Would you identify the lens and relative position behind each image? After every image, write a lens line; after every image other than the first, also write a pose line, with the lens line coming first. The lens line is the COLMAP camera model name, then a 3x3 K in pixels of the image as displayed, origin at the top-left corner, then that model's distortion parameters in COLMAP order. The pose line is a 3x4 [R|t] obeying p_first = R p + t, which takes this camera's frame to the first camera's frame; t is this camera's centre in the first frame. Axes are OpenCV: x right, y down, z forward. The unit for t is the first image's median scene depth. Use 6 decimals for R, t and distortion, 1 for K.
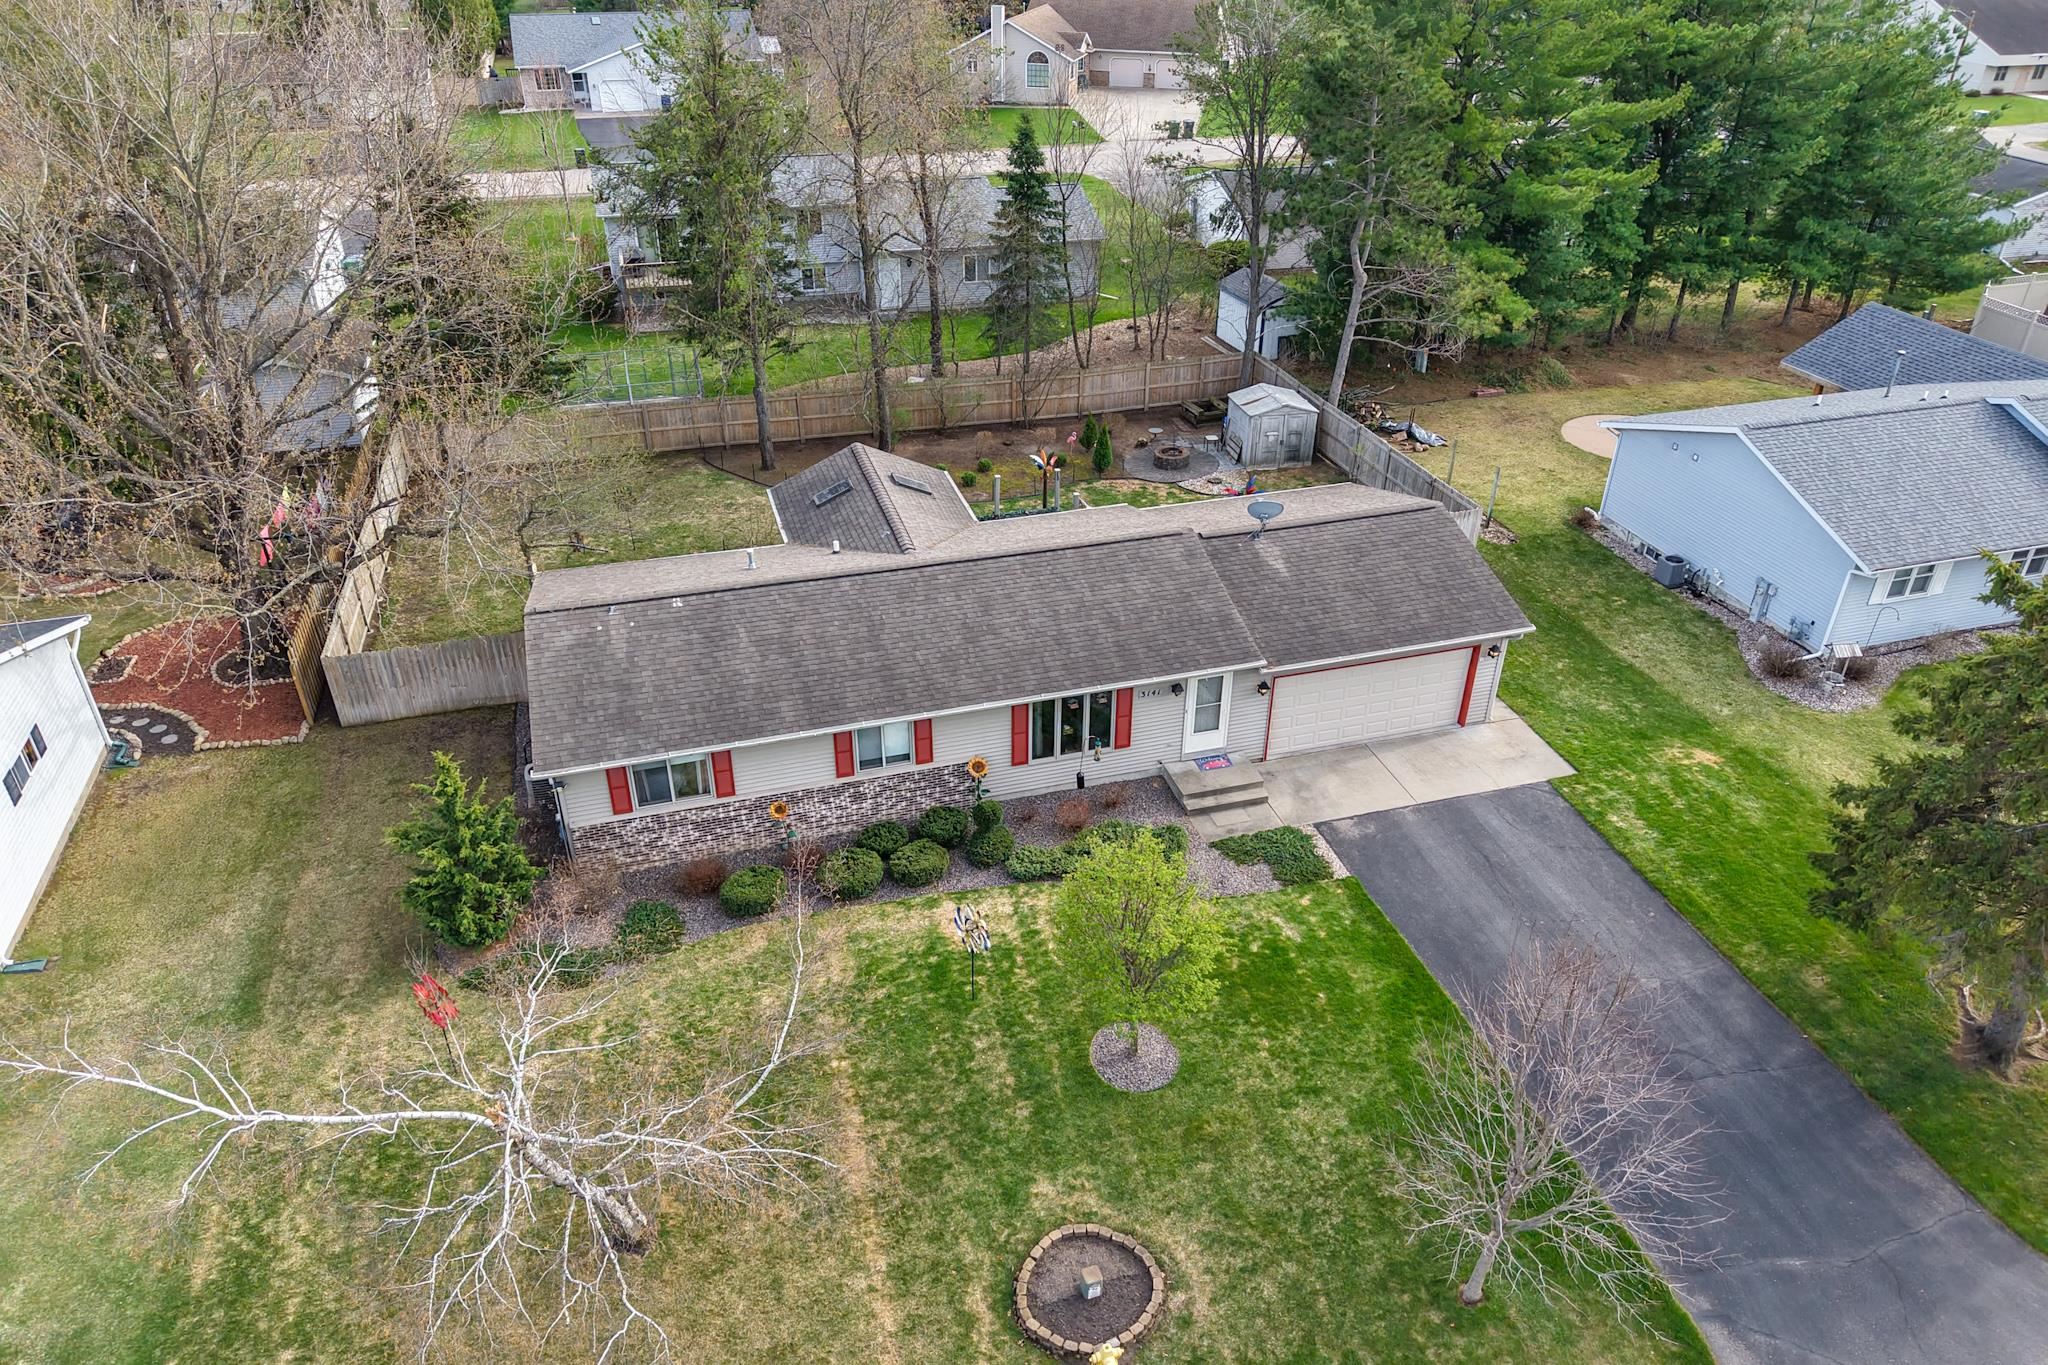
lens RADIAL K [[1365.4, 0, 1032.4], [0, 1365.4, 690.4], [0, 0, 1]] dist [0.047732, -0.063755]
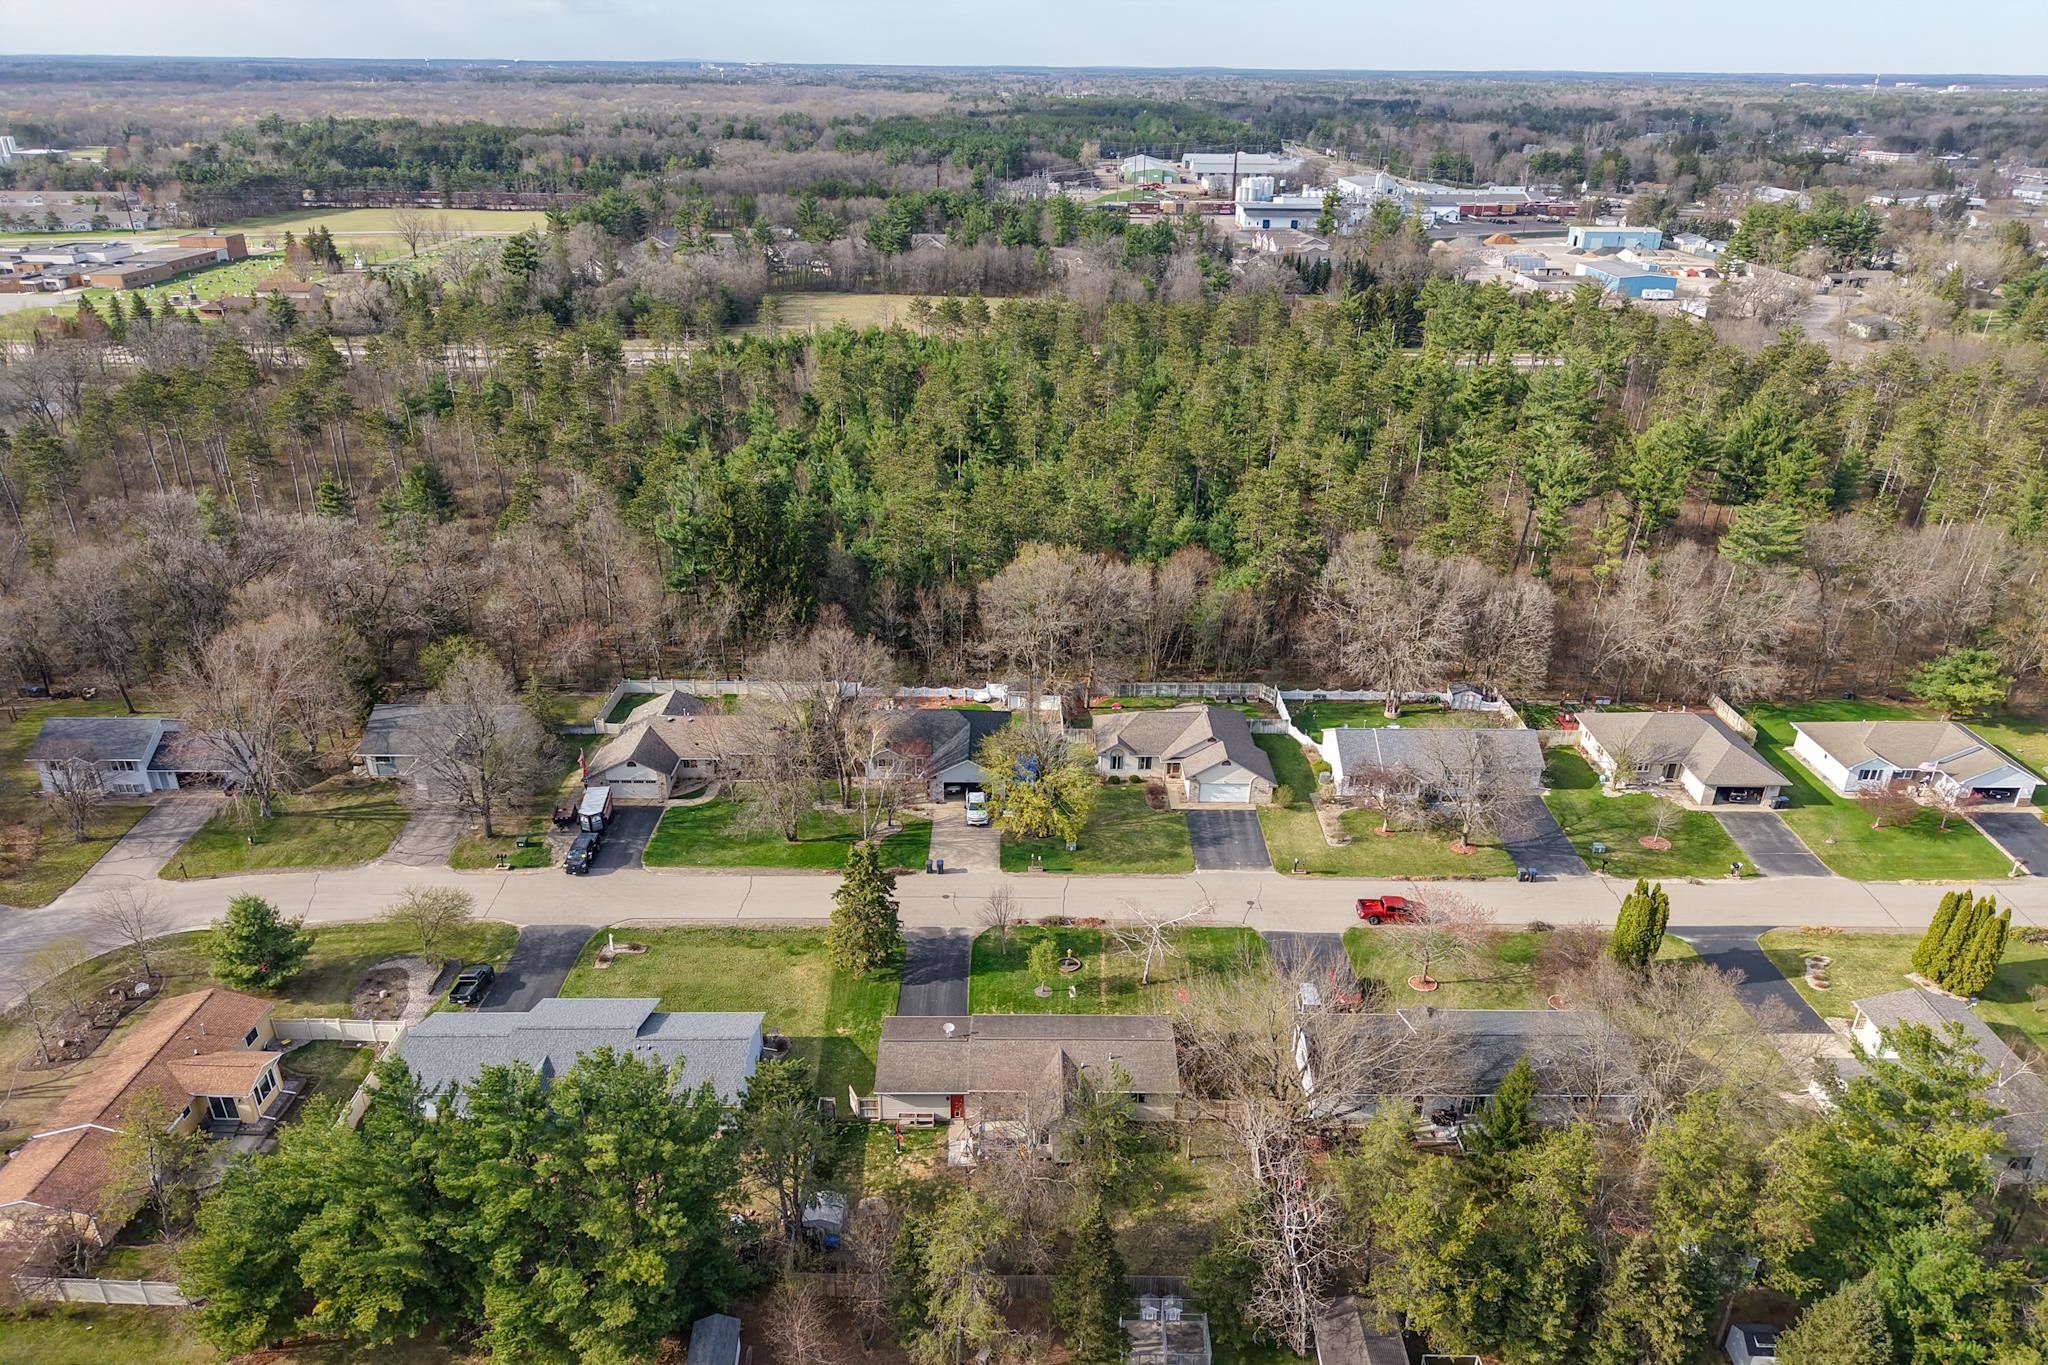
lens RADIAL K [[1336.0, 0, 1027.6], [0, 1336.0, 767.3], [0, 0, 1]] dist [0.112051, -0.178197]
pose [[-0.957911, -0.142882, 0.248981, -0.763680], [0.138117, 0.530946, 0.836074, -3.352252], [-0.251656, 0.835273, -0.488864, 2.193322]]
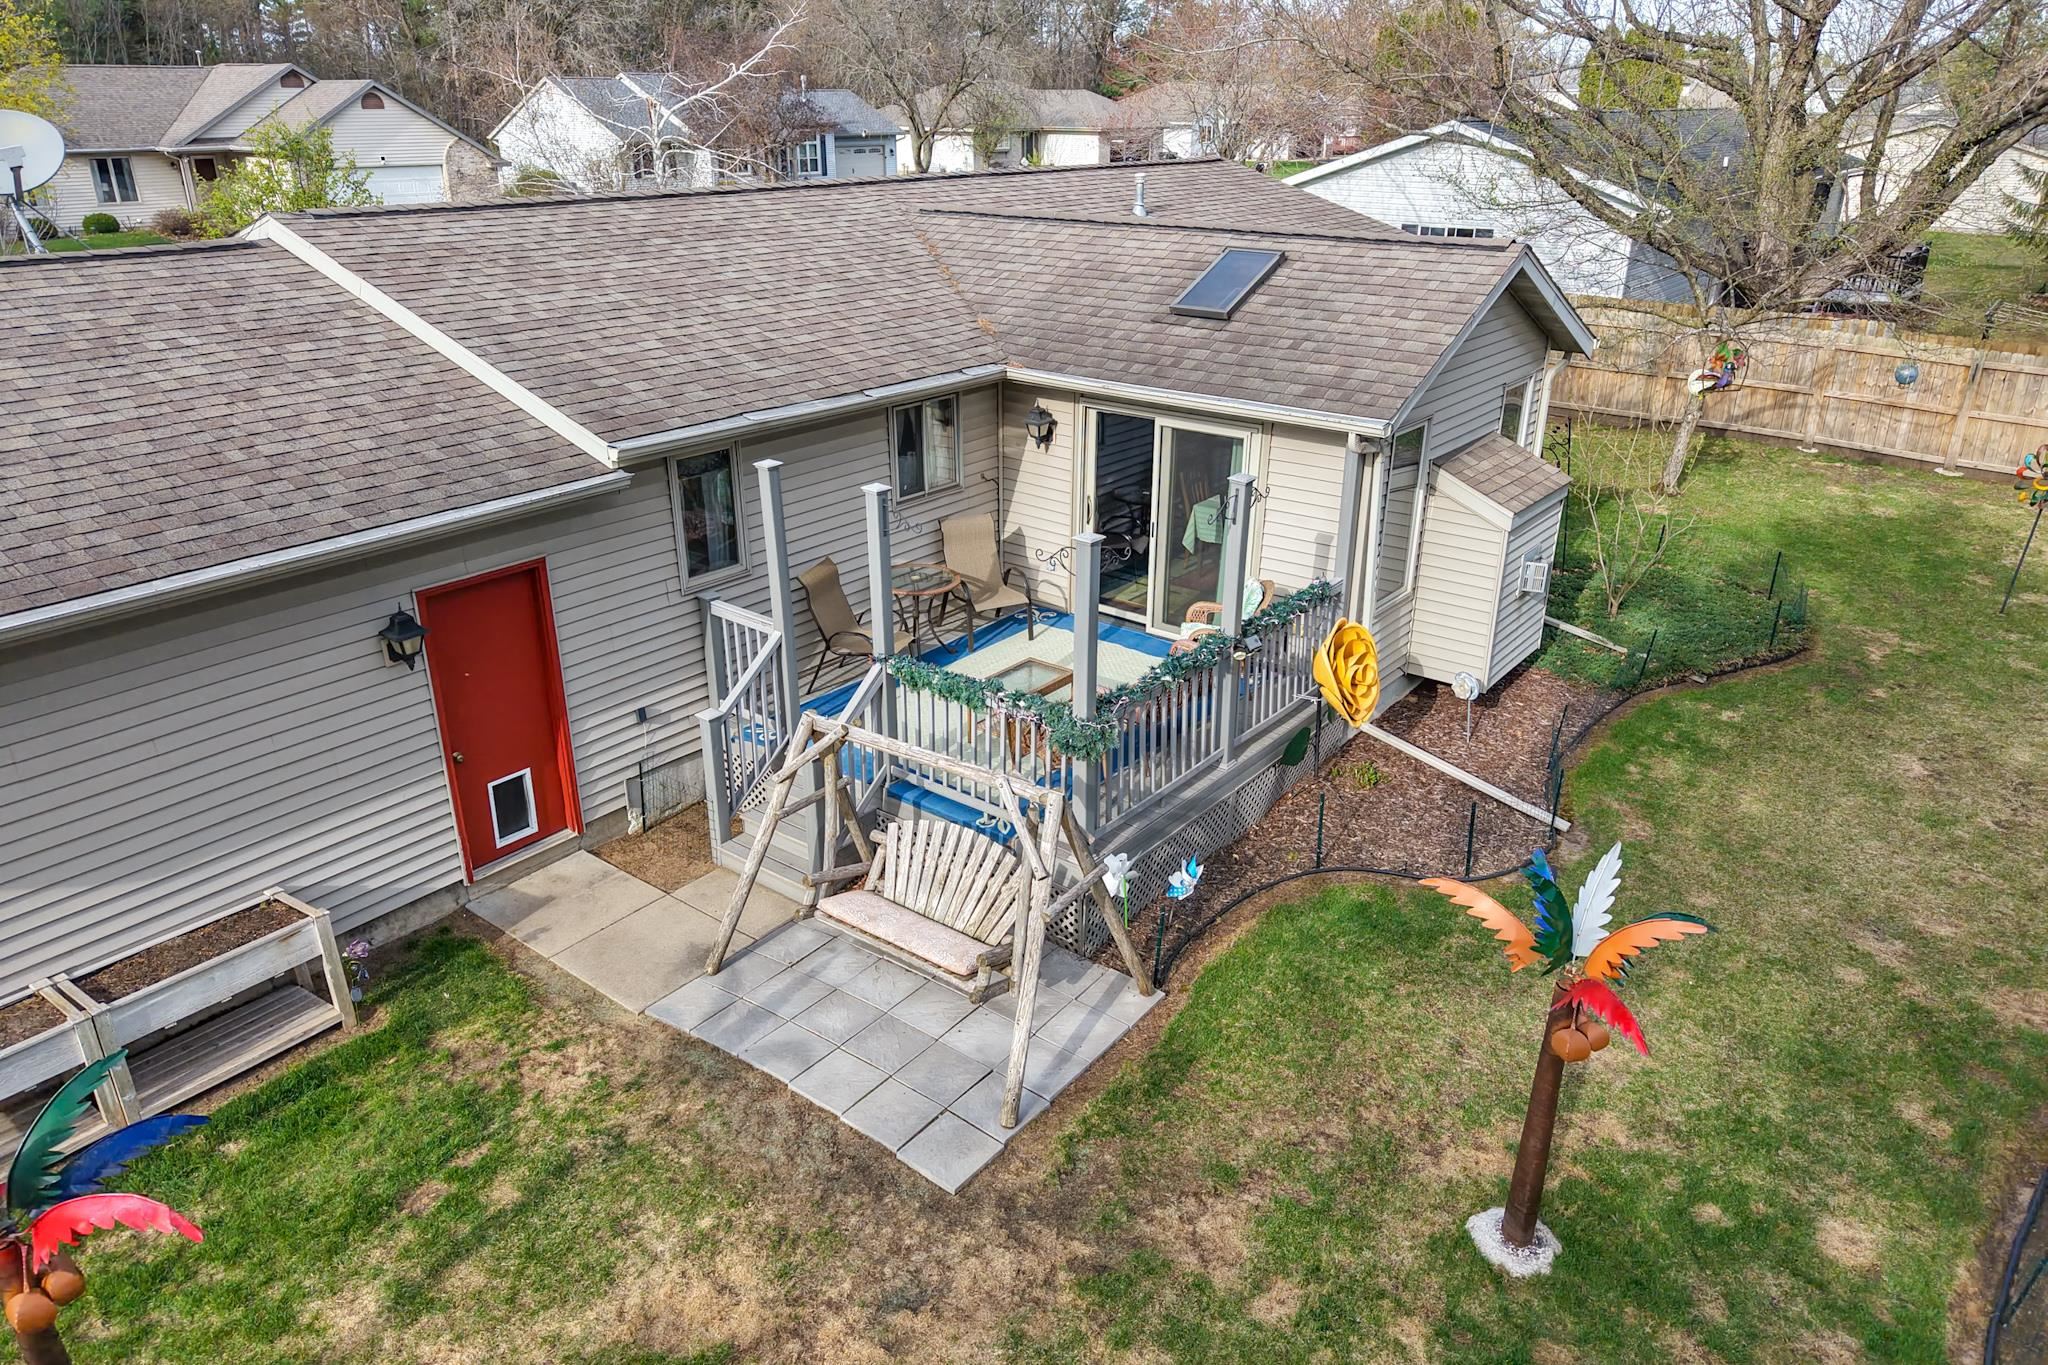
lens RADIAL K [[1365.4, 0, 1032.4], [0, 1365.4, 690.4], [0, 0, 1]] dist [0.047732, -0.063755]
pose [[-0.816142, 0.219937, -0.534359, 0.192257], [-0.313584, 0.608153, 0.729256, -0.403448], [0.485363, 0.762743, -0.427371, 1.502663]]
